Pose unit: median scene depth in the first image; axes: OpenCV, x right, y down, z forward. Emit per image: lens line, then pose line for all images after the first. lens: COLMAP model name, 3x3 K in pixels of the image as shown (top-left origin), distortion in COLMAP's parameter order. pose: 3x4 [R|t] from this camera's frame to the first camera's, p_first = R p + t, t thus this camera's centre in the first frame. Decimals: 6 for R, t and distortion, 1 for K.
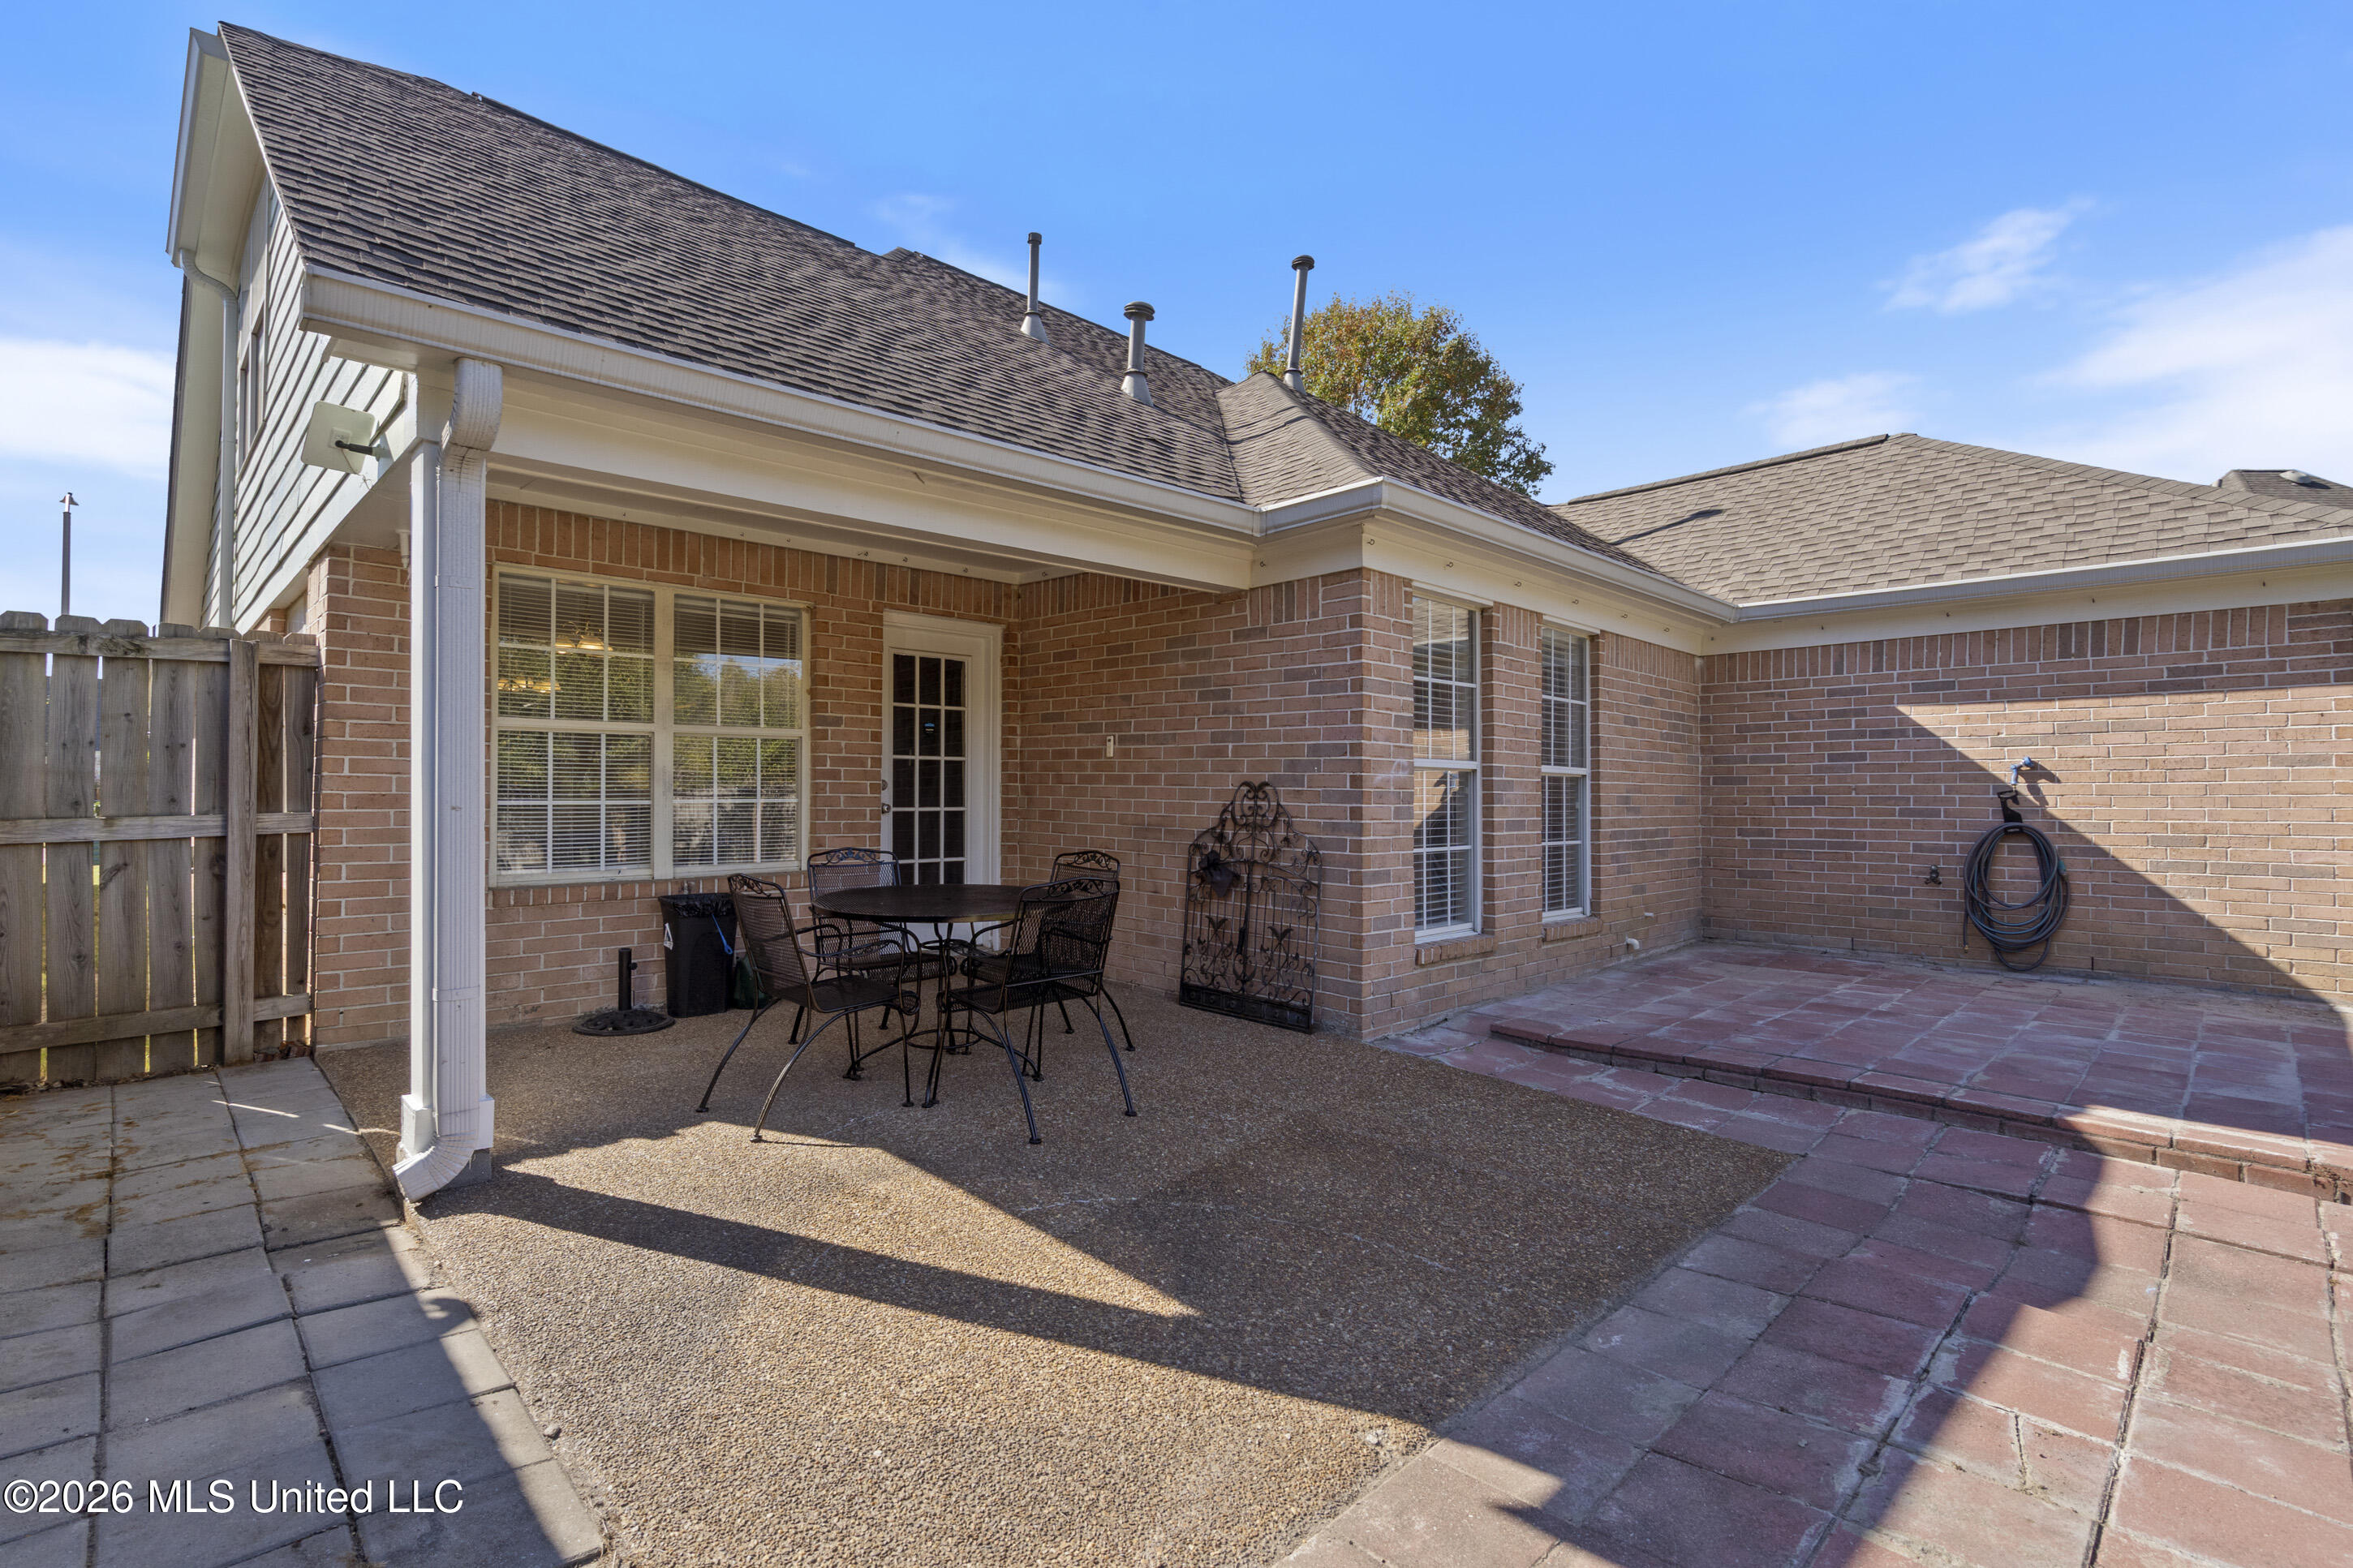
lens RADIAL K [[1089.7, 0, 1178.7], [0, 1089.7, 781.3], [0, 0, 1]] dist [-0.002797, 0.001482]
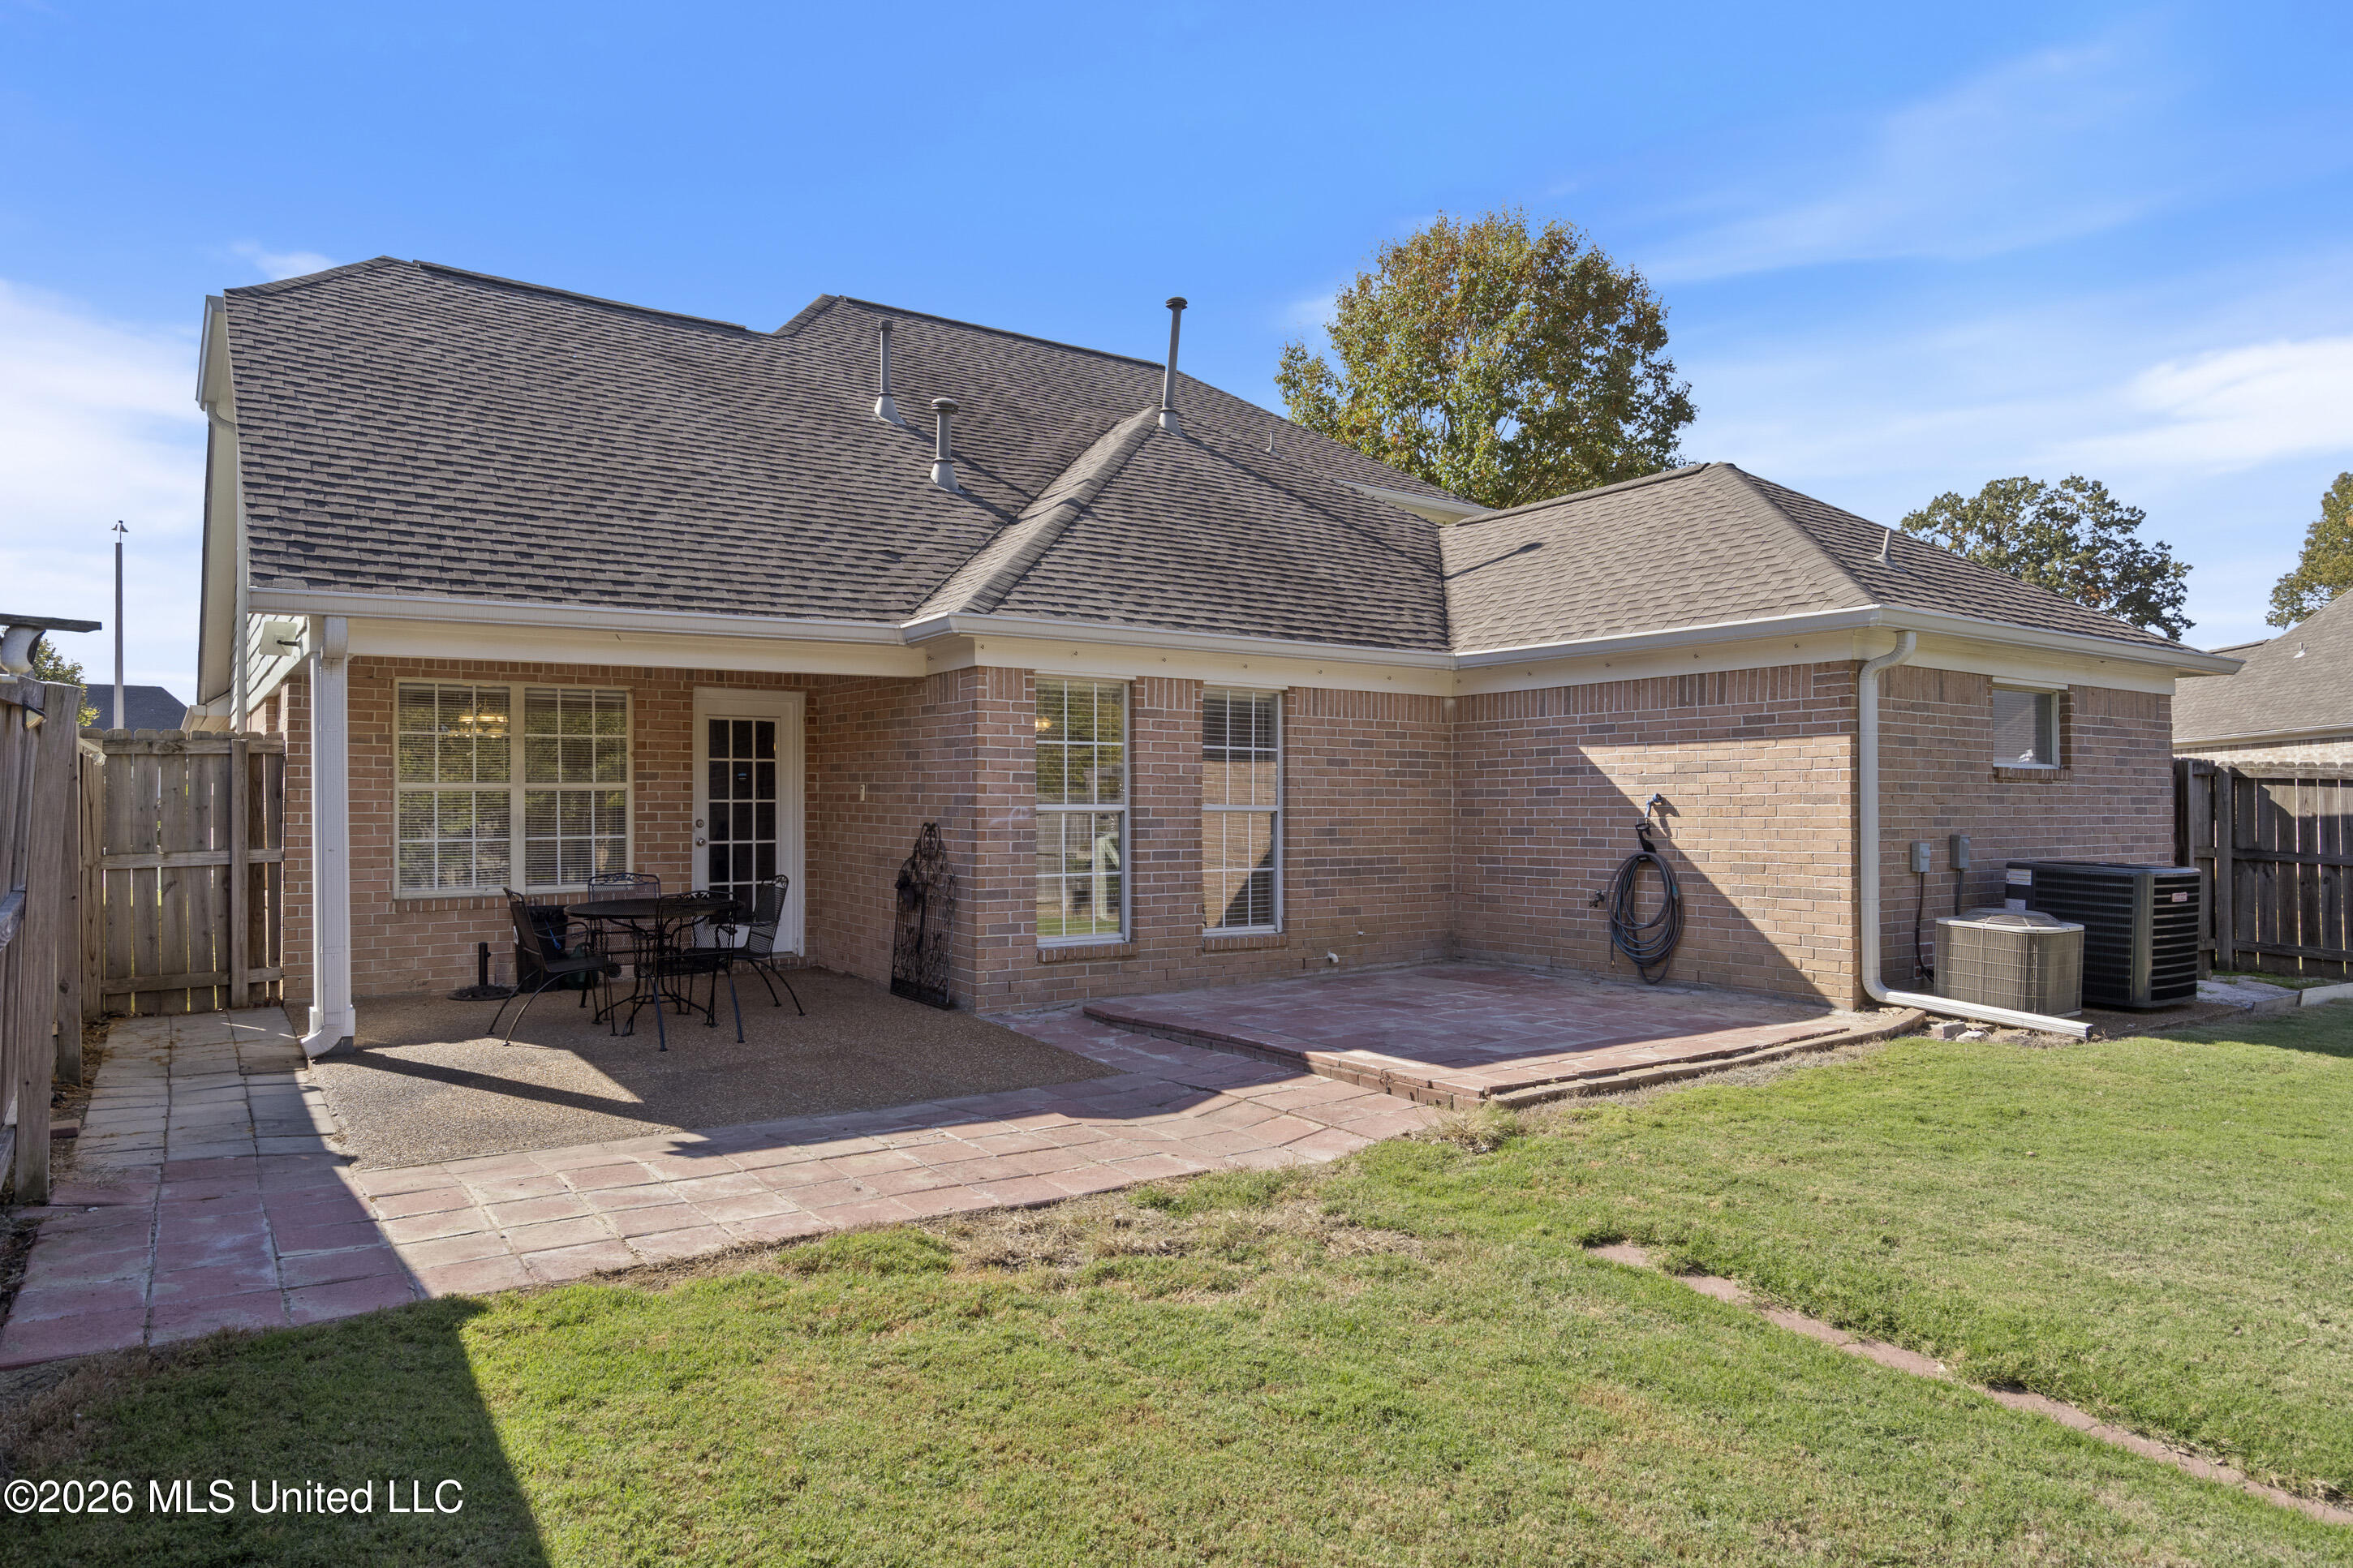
lens RADIAL K [[1438.3, 0, 1175.5], [0, 1438.3, 801.6], [0, 0, 1]] dist [0.007648, 0.000609]
pose [[0.986804, -0.006753, -0.161780, 0.571849], [0.008220, 0.999931, 0.008399, -0.033136], [0.161712, -0.009618, 0.986791, -0.590985]]
